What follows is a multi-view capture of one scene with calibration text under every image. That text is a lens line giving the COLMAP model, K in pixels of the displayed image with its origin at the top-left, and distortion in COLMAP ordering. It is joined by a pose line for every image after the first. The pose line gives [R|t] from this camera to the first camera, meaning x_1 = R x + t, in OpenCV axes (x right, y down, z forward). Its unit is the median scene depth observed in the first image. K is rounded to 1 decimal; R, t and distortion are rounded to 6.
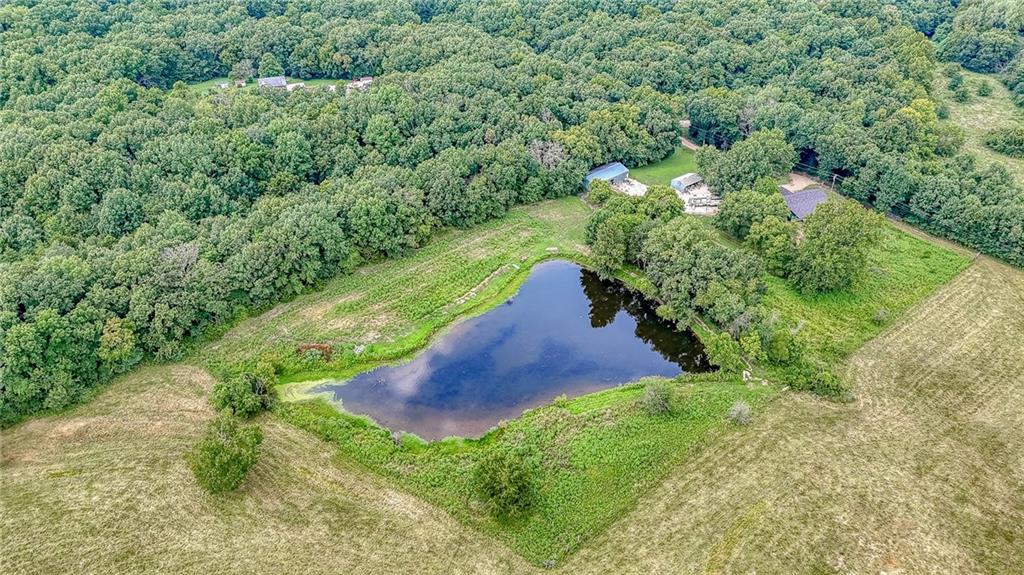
lens RADIAL K [[748.9, 0, 509.6], [0, 748.9, 289.1], [0, 0, 1]] dist [0.081105, -0.078925]
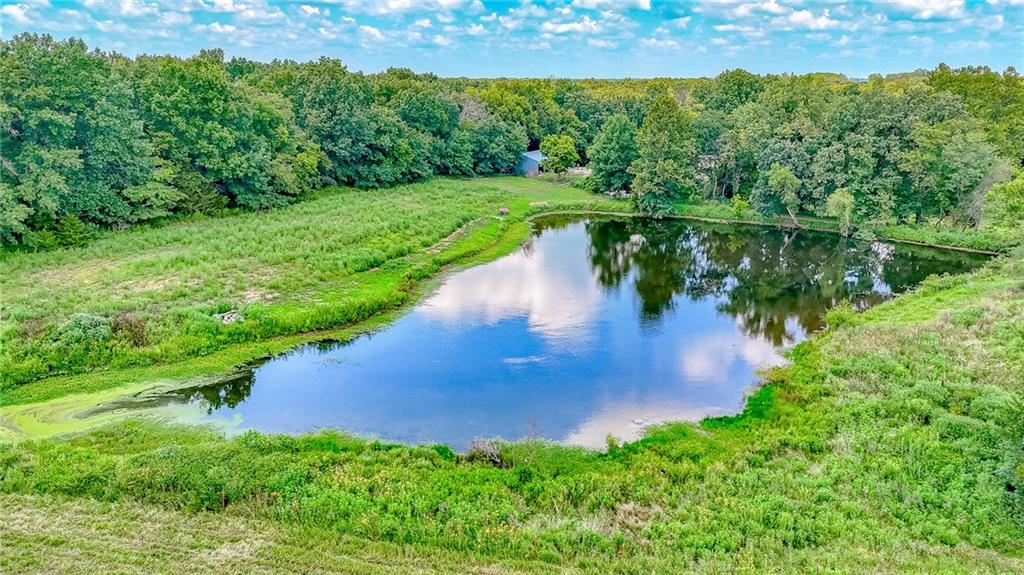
lens RADIAL K [[748.9, 0, 509.6], [0, 748.9, 289.1], [0, 0, 1]] dist [0.081105, -0.078925]
pose [[0.929517, -0.101368, 0.354575, -0.203840], [0.210912, 0.934838, -0.285647, 0.195015], [-0.302515, 0.340297, 0.890327, 0.651908]]
